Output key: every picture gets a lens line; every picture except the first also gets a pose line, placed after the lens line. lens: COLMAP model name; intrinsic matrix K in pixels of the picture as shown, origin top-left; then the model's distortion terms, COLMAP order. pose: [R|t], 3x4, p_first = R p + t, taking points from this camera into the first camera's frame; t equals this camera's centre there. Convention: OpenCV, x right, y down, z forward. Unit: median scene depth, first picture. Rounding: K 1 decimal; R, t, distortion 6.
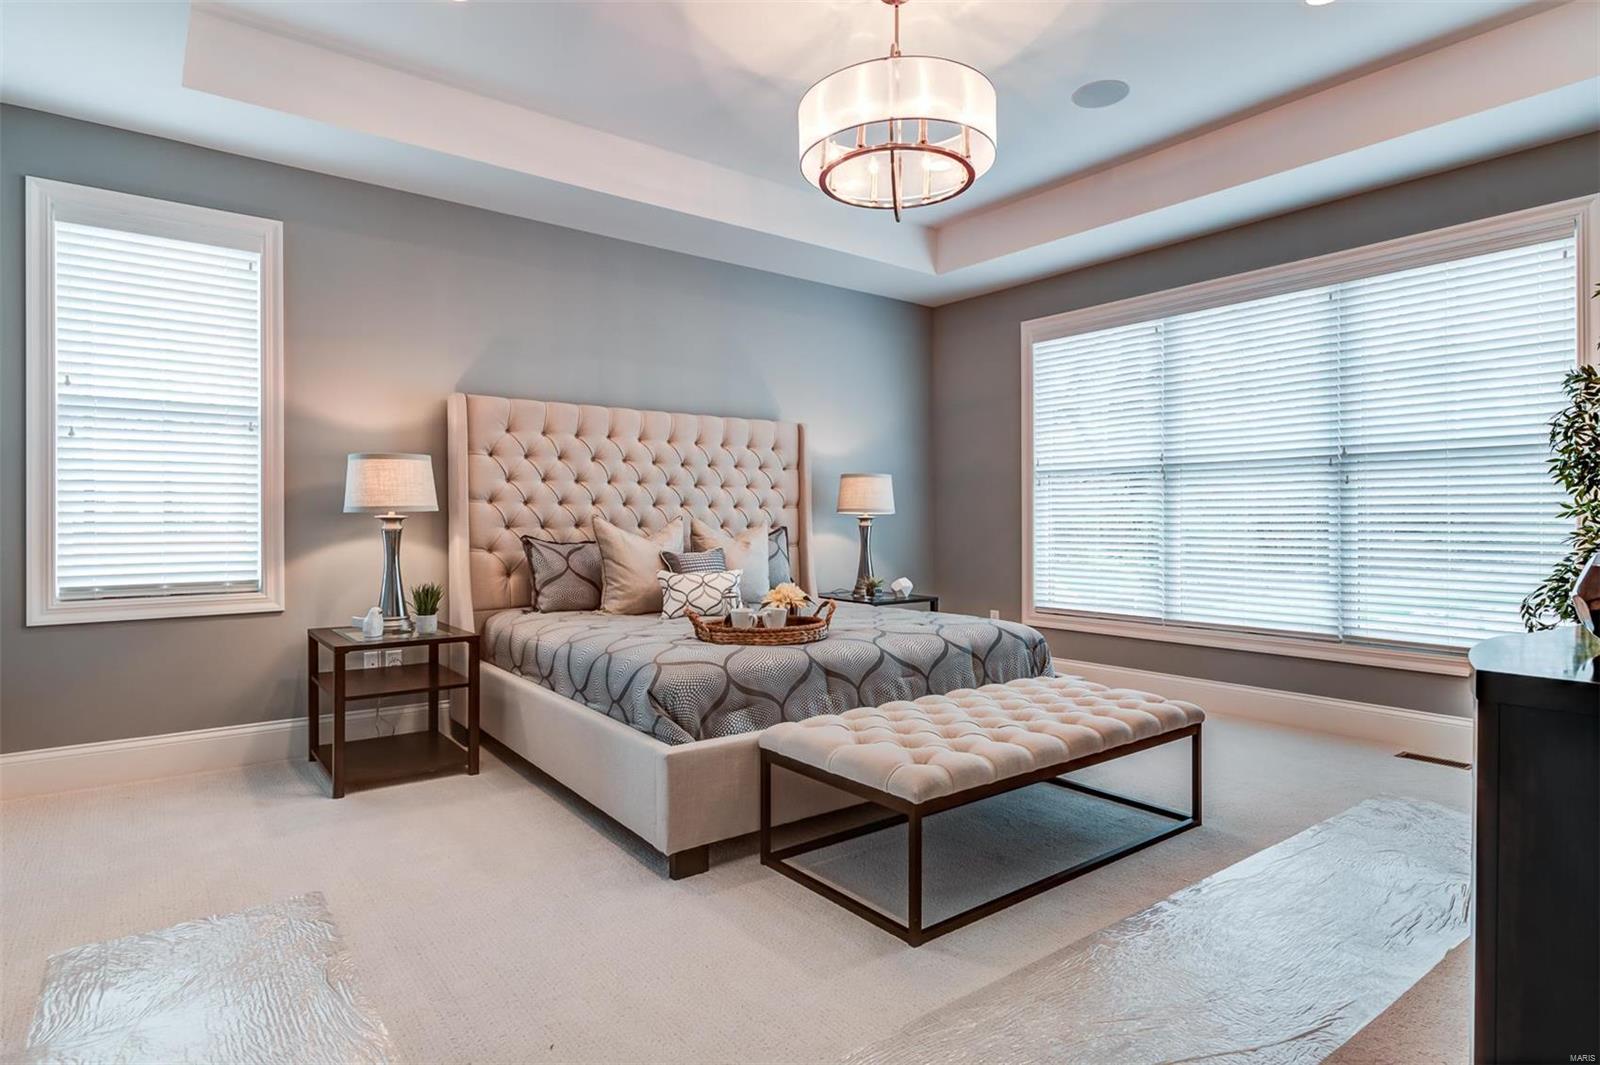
lens RADIAL K [[864.3, 0, 799.8], [0, 864.3, 531.1], [0, 0, 1]] dist [-0.004616, 0.001934]
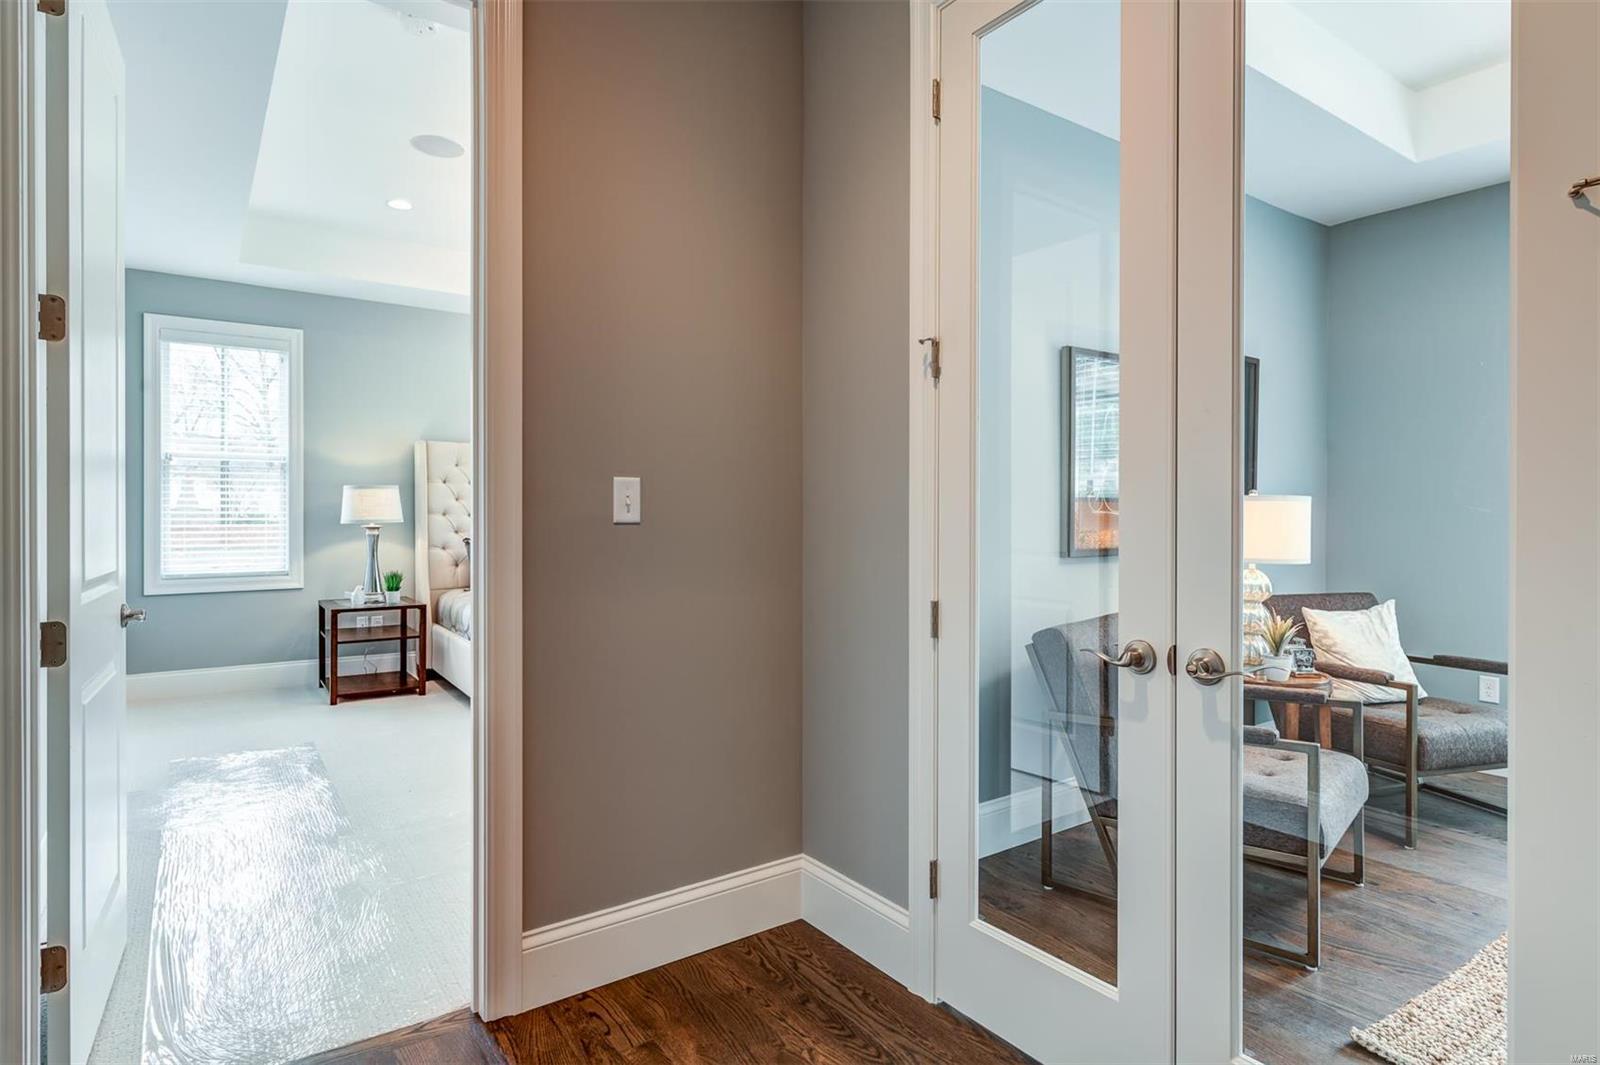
lens RADIAL K [[864.3, 0, 800.7], [0, 864.3, 523.7], [0, 0, 1]] dist [-0.004616, 0.001934]
pose [[0.999490, 0.007579, -0.031011, 0.320113], [-0.007452, 0.999963, 0.004226, -0.033076], [0.031041, -0.003993, 0.999510, -0.483799]]
